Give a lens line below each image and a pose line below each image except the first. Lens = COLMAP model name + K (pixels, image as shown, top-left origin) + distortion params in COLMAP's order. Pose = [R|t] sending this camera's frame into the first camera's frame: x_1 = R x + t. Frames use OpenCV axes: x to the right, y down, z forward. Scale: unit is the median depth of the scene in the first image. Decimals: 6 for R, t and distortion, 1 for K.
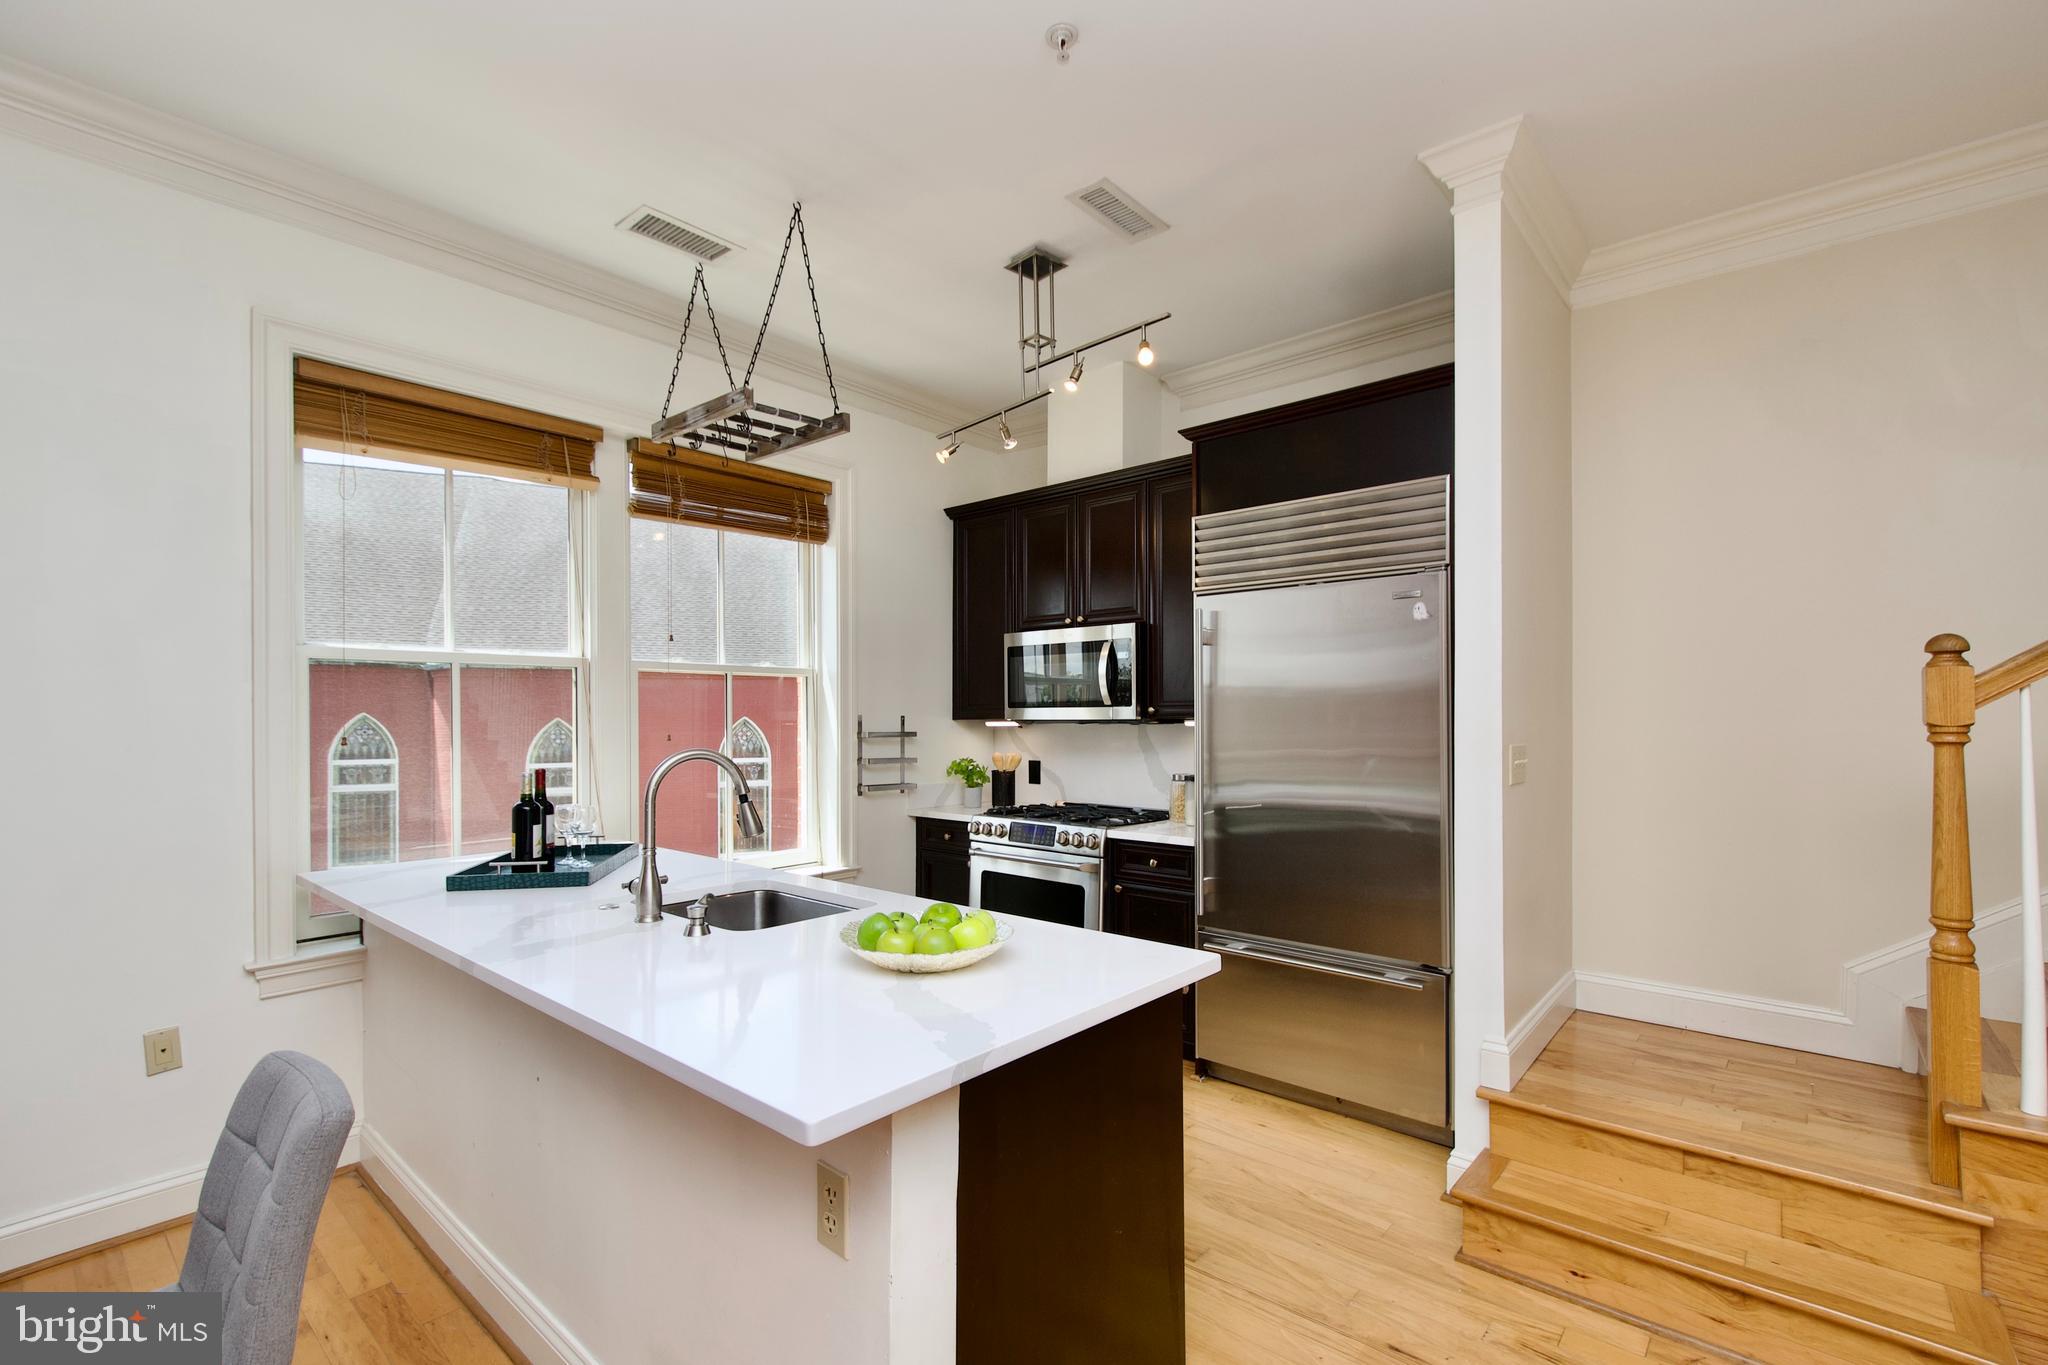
lens RADIAL K [[898.6, 0, 1039.6], [0, 898.6, 711.3], [0, 0, 1]] dist [0.011336, -0.007383]
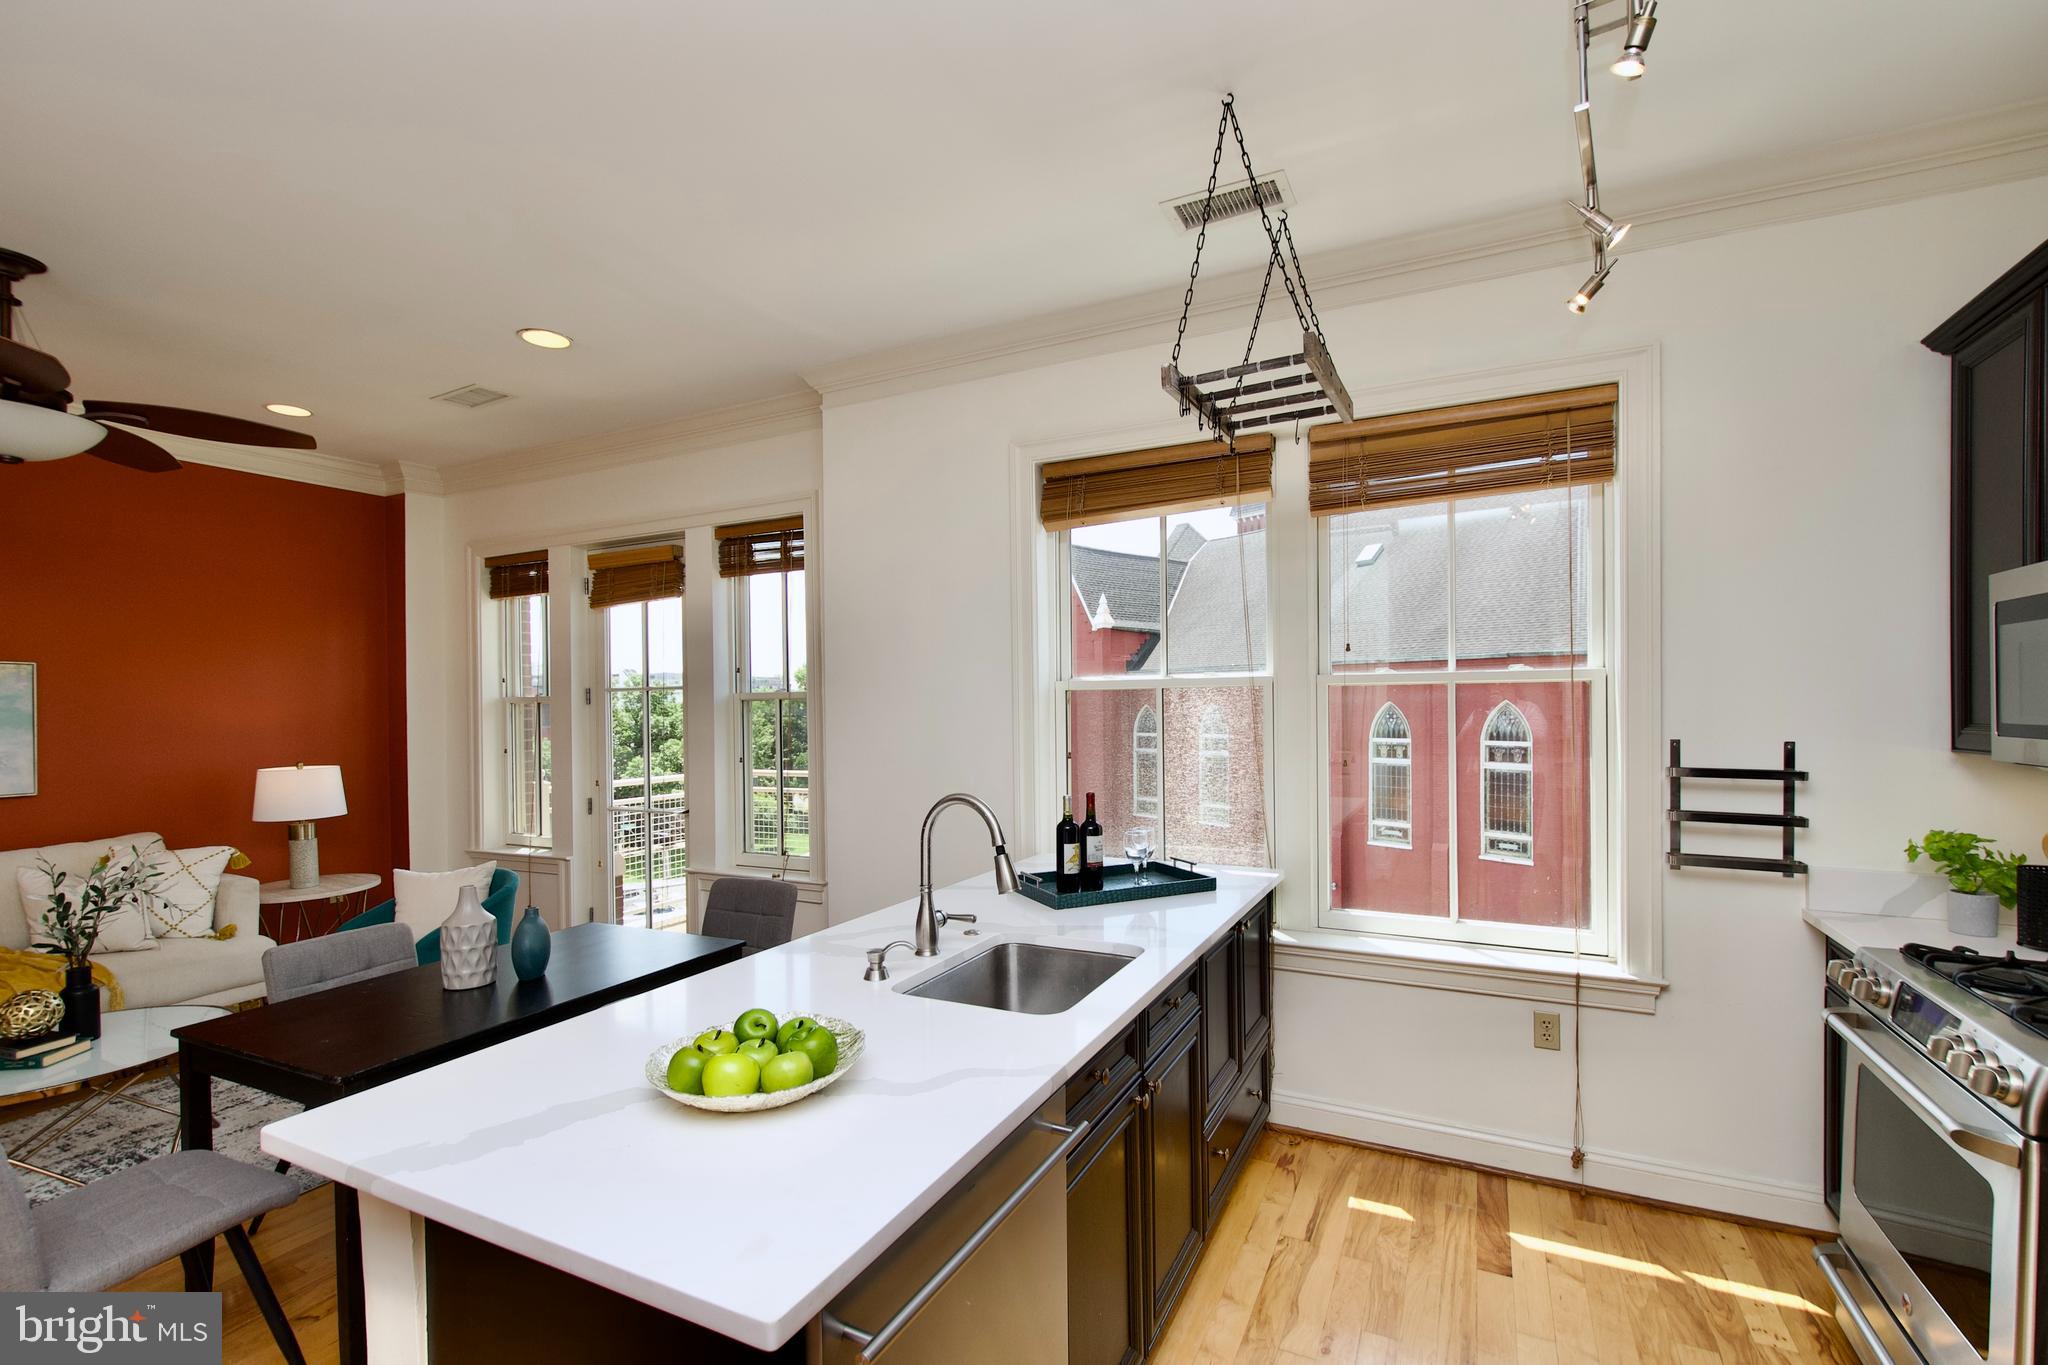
lens RADIAL K [[898.6, 0, 1039.6], [0, 898.6, 711.3], [0, 0, 1]] dist [0.011336, -0.007383]
pose [[0.249252, 0.008011, -0.968406, 0.383831], [0.014714, 0.999819, 0.012058, -0.038329], [0.968327, -0.017255, 0.249089, 0.547755]]
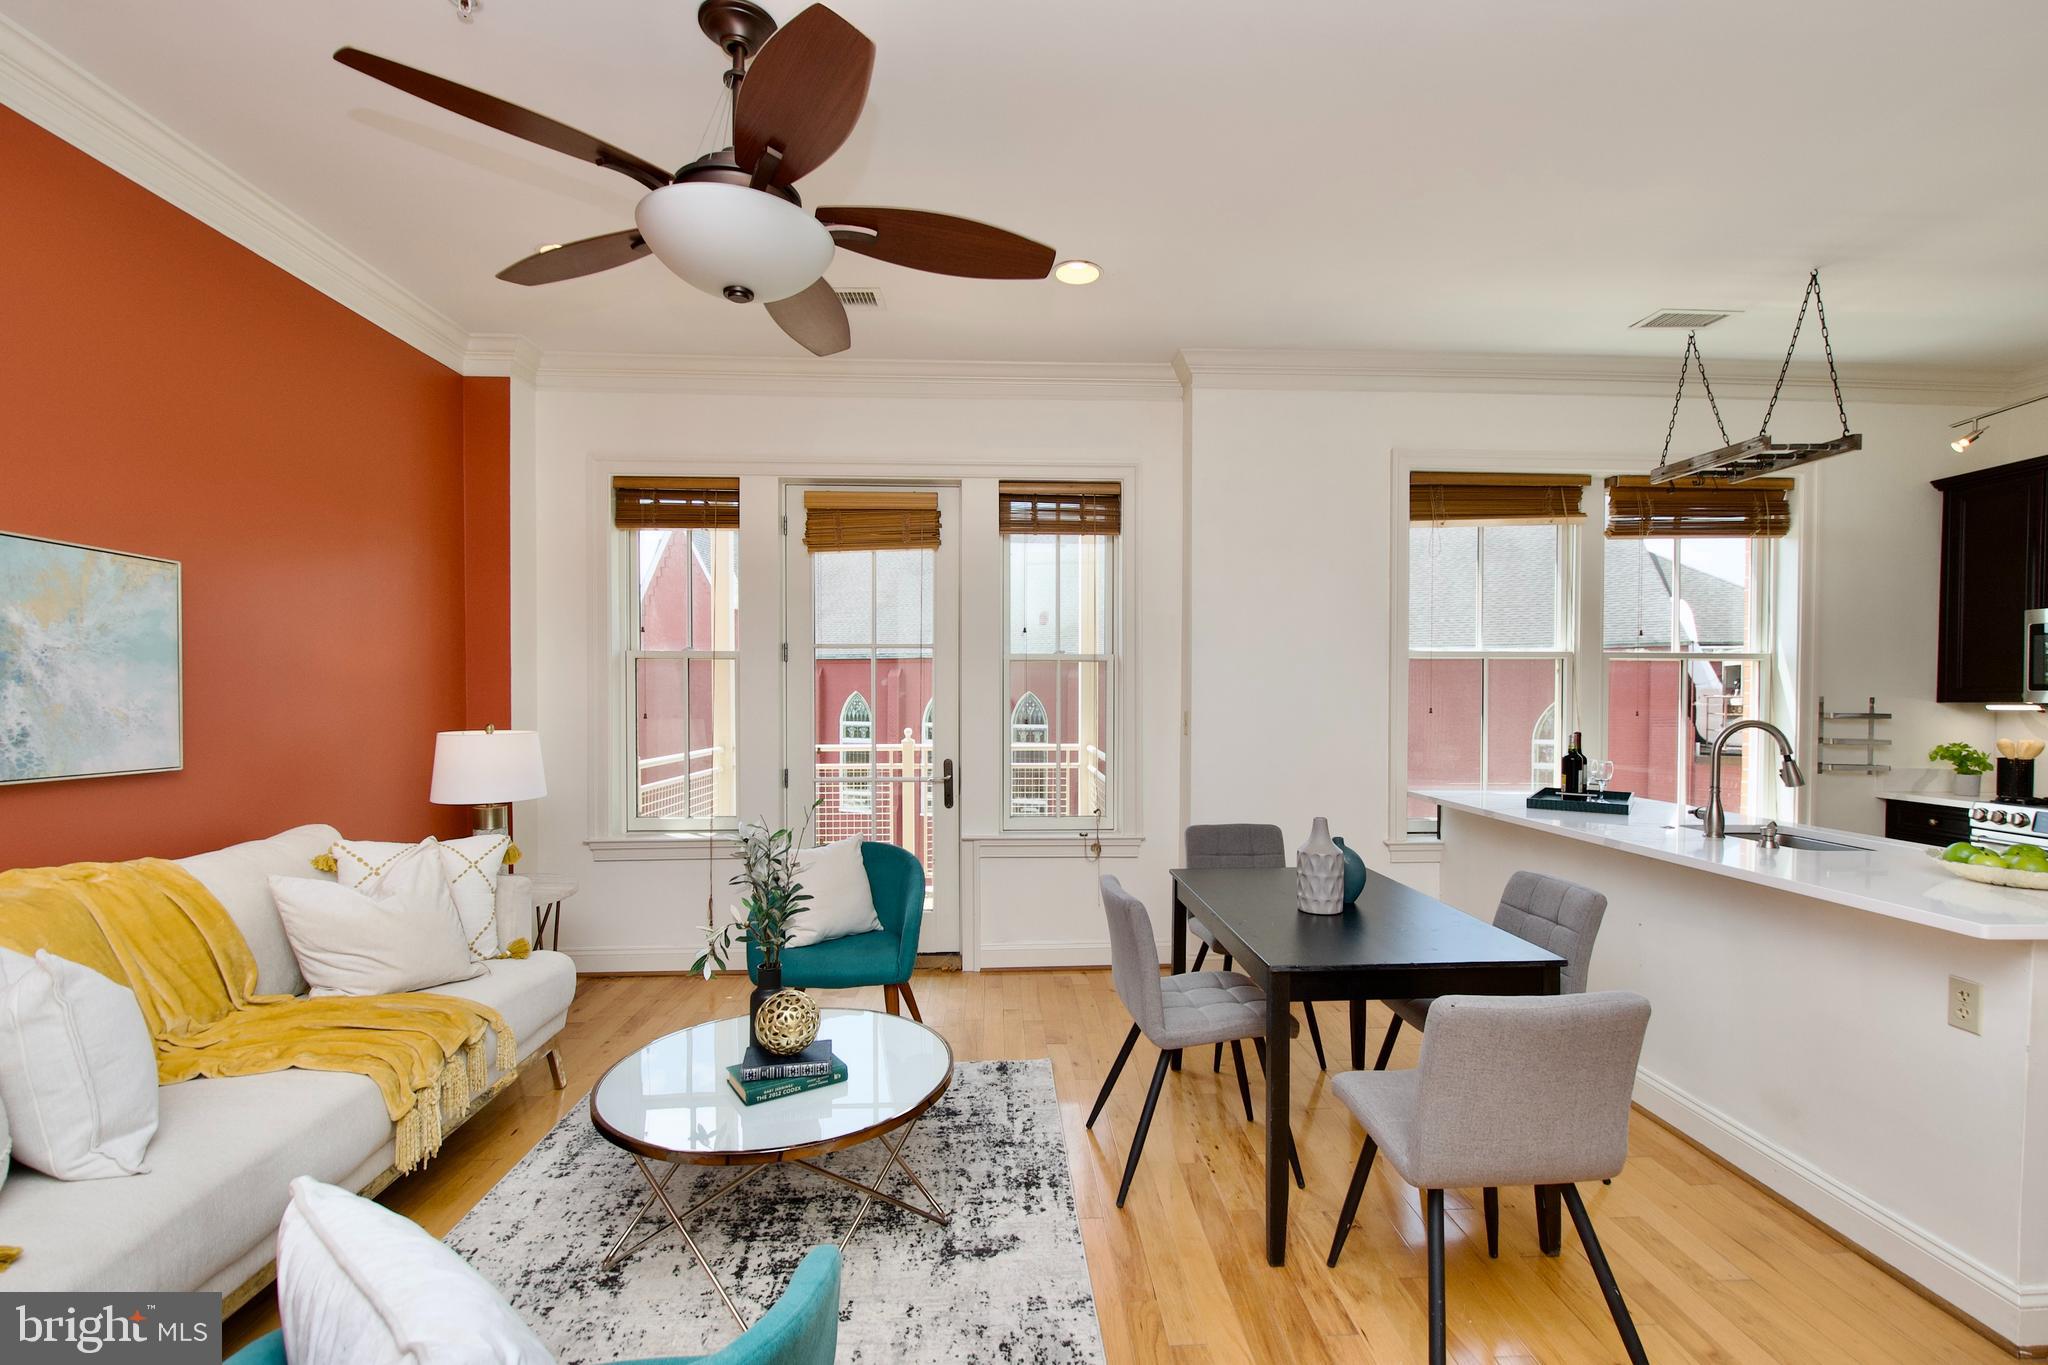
lens RADIAL K [[898.6, 0, 1039.6], [0, 898.6, 711.3], [0, 0, 1]] dist [0.011336, -0.007383]
pose [[0.686306, 0.020081, -0.727036, -0.078944], [-0.003450, 0.999697, 0.024355, -0.001561], [0.727305, -0.014207, 0.686168, -0.497630]]
